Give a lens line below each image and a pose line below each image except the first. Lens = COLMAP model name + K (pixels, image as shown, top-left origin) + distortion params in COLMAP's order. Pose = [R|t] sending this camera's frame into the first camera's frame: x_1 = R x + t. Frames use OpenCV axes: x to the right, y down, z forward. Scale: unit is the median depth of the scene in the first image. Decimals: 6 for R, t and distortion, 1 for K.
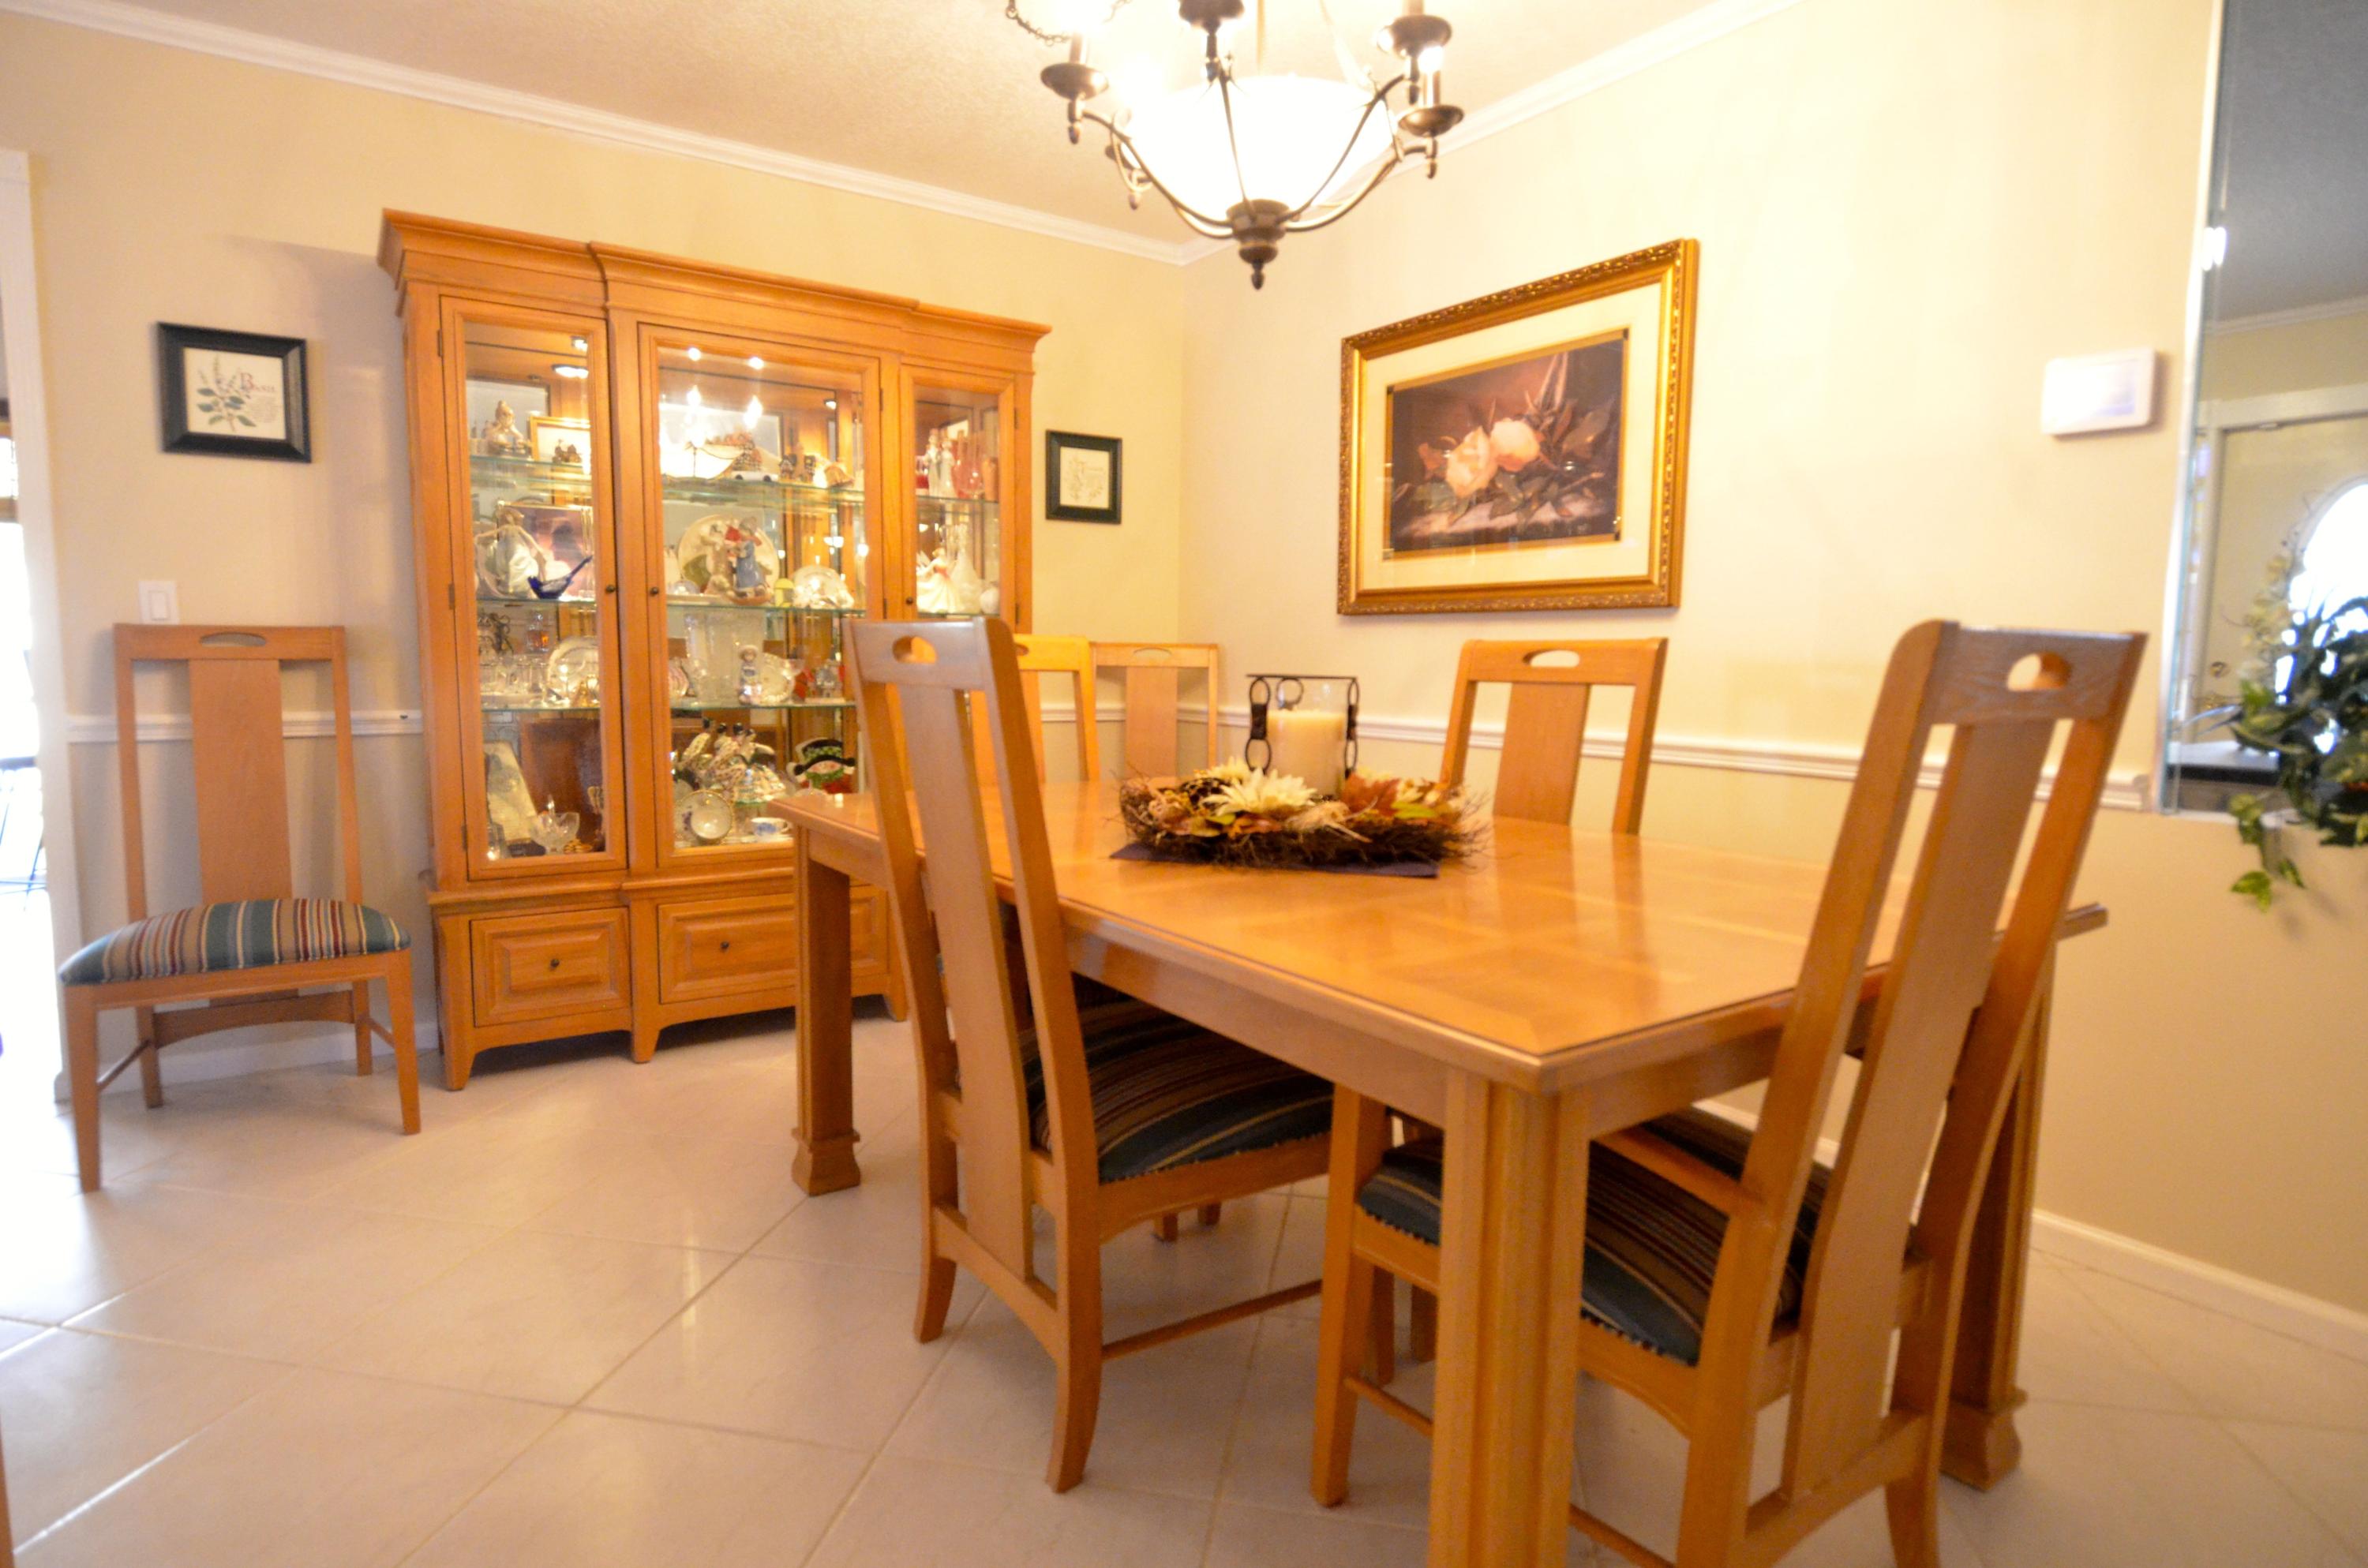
lens RADIAL K [[1238.2, 0, 1176.6], [0, 1238.2, 783.5], [0, 0, 1]] dist [0.013436, -0.029388]
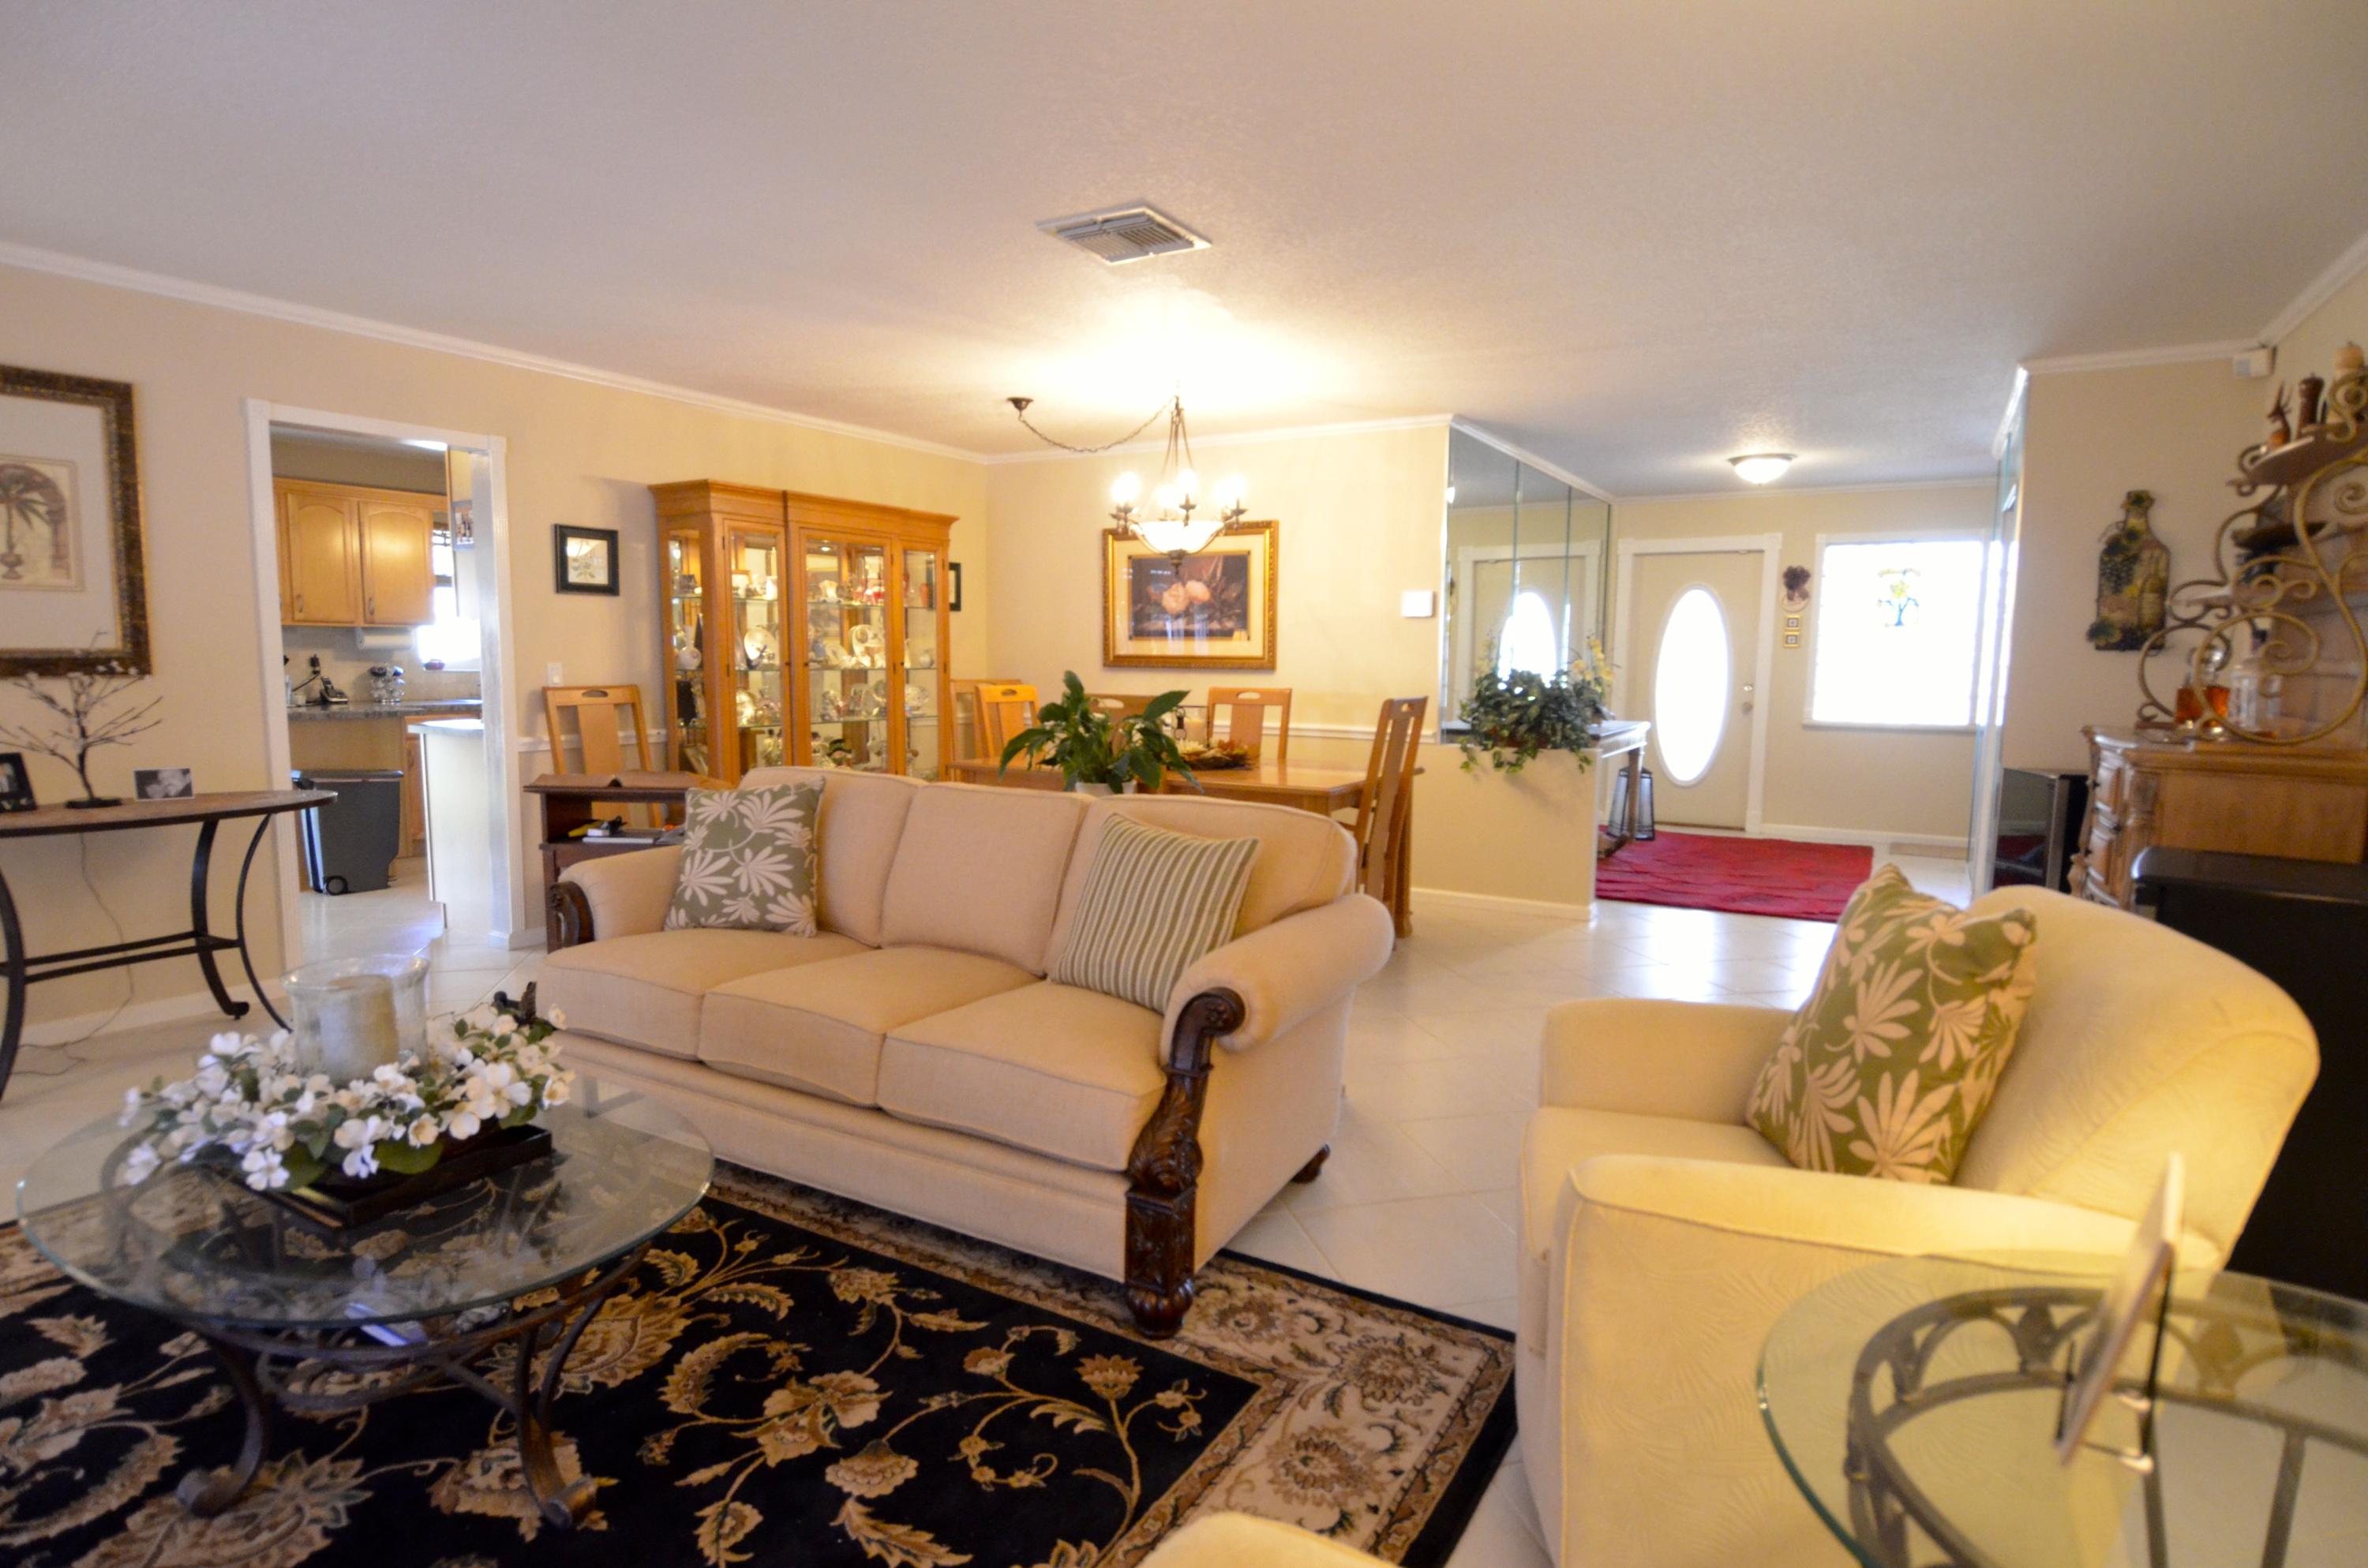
lens RADIAL K [[1238.2, 0, 1176.6], [0, 1238.2, 783.5], [0, 0, 1]] dist [0.013436, -0.029388]
pose [[0.907460, -0.048671, 0.417310, -0.742611], [0.046364, 0.998802, 0.015671, 0.028343], [-0.417572, 0.005127, 0.908629, -1.040717]]
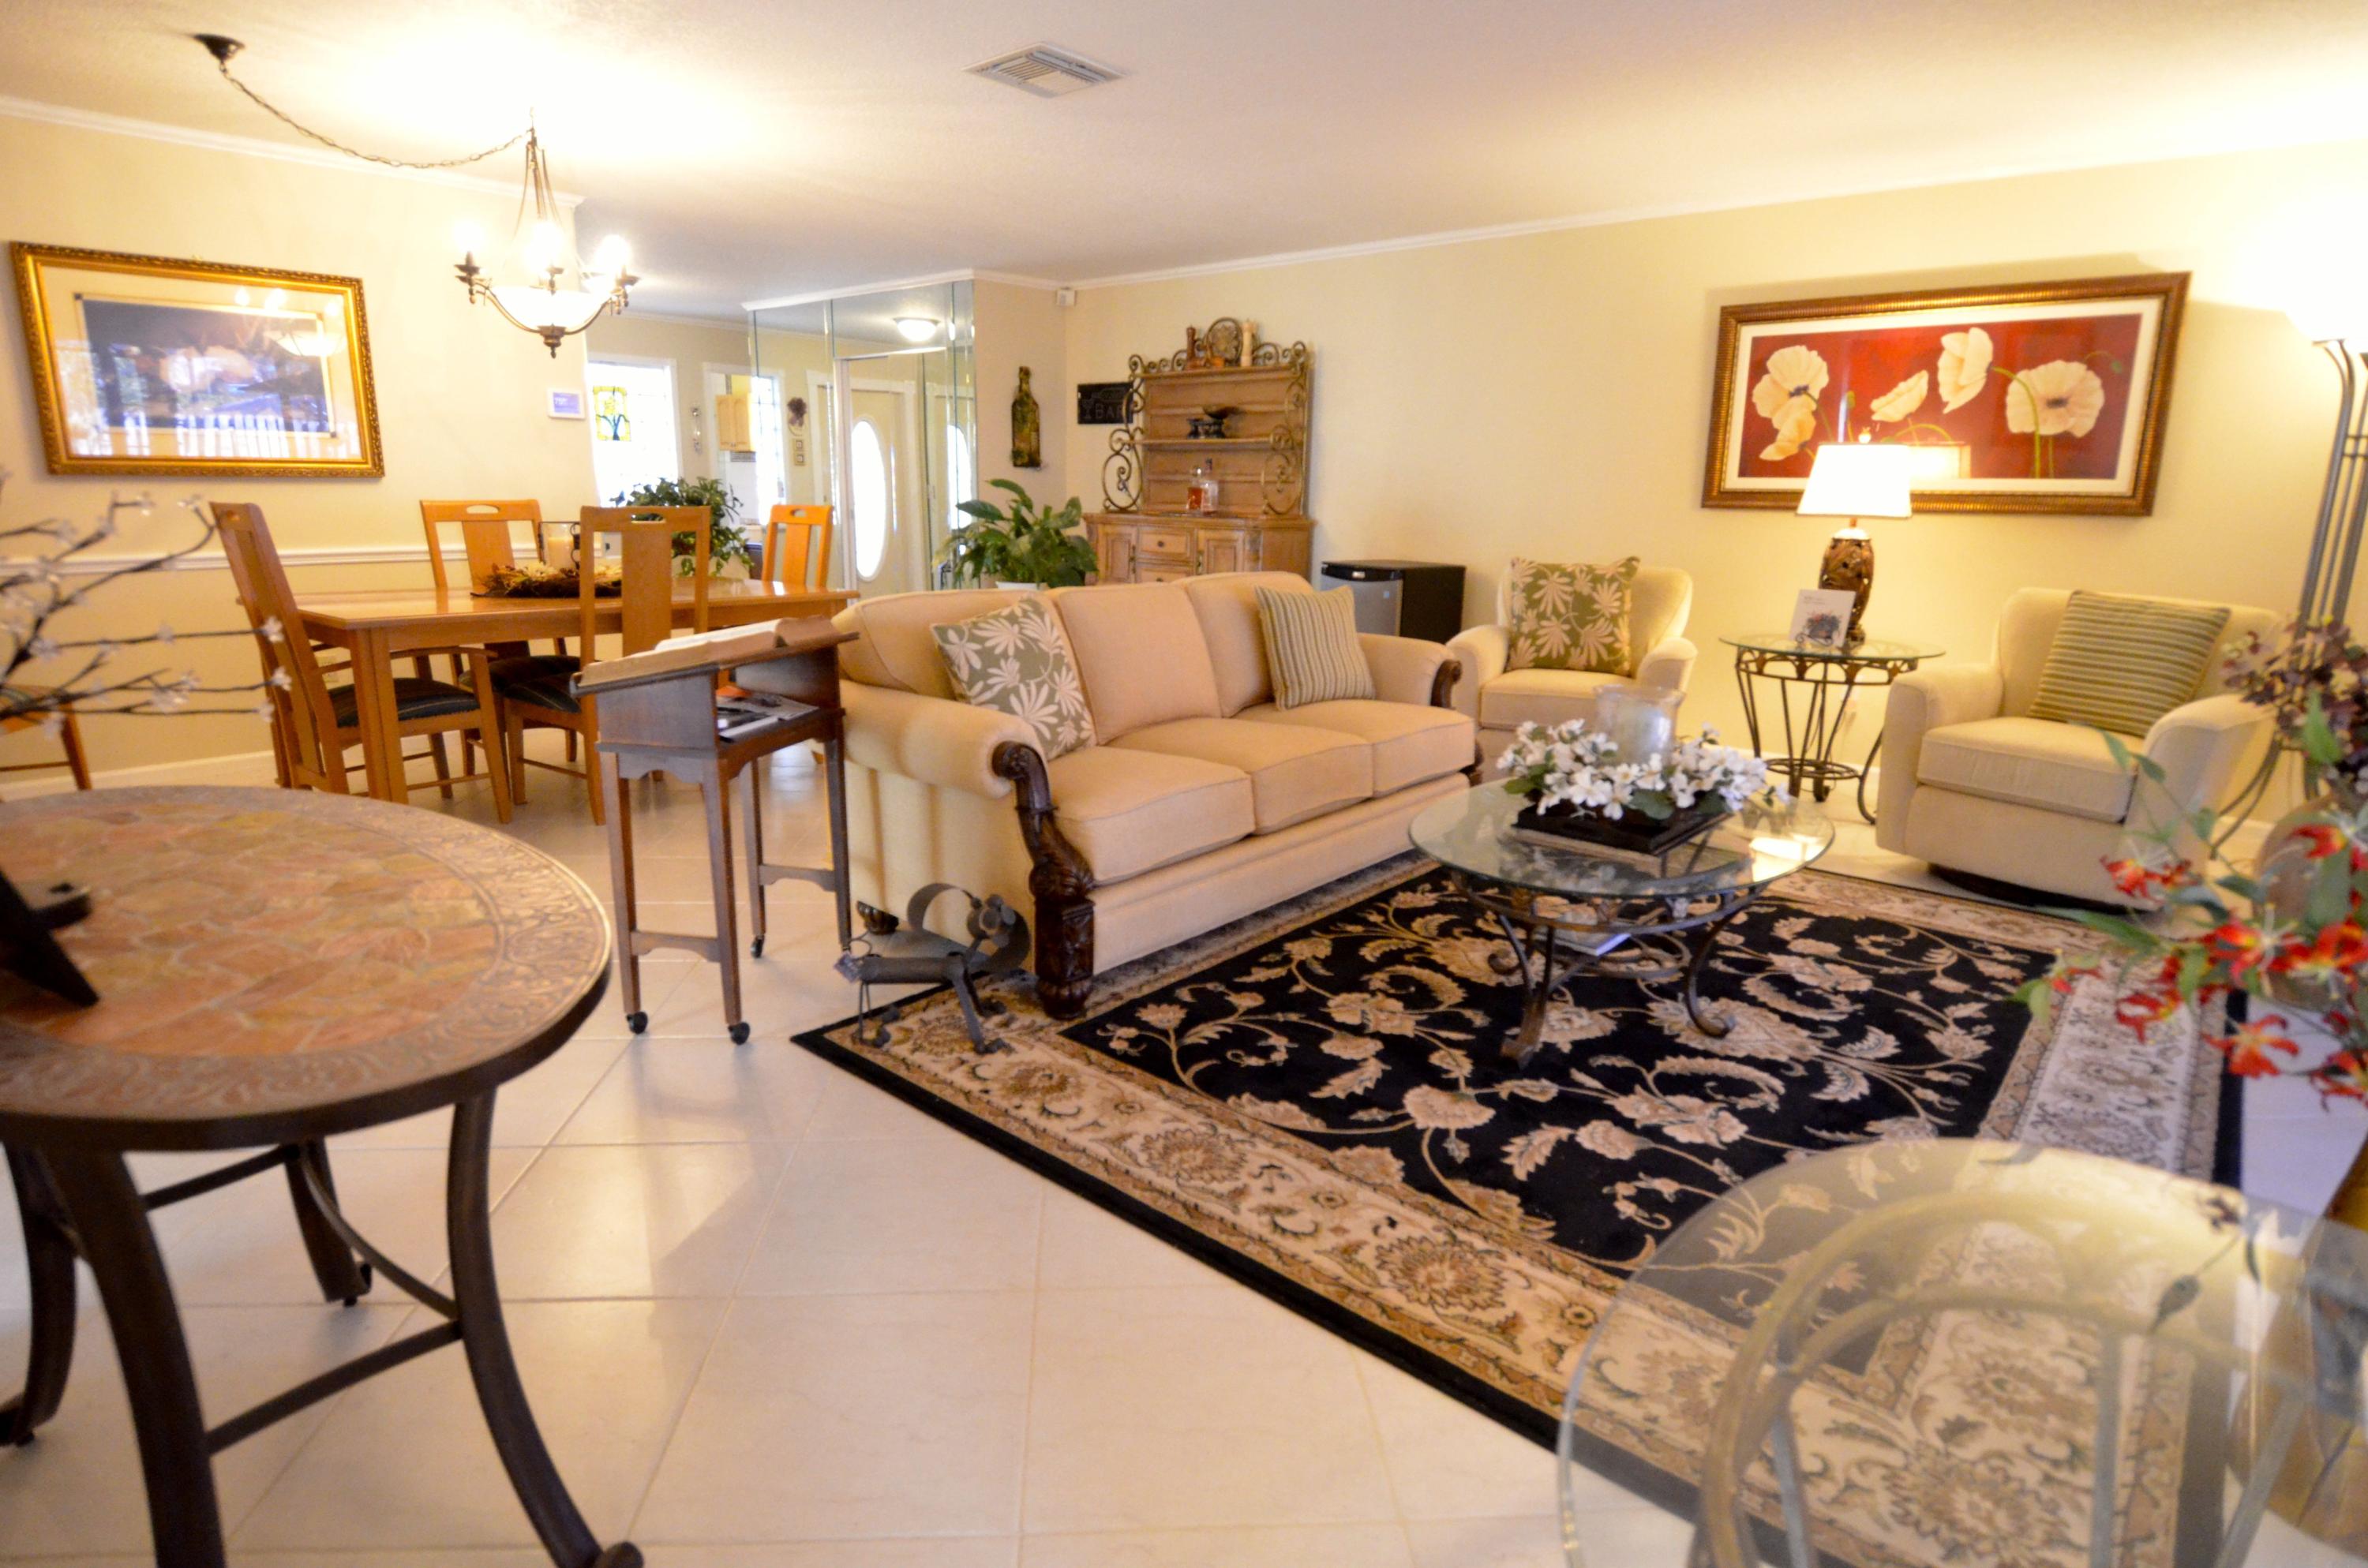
lens RADIAL K [[1238.2, 0, 1176.6], [0, 1238.2, 783.5], [0, 0, 1]] dist [0.013436, -0.029388]
pose [[-0.248641, -0.241206, 0.938082, -1.705470], [0.080630, 0.959981, 0.268208, -0.102981], [-0.965234, 0.142325, -0.219242, 0.314578]]
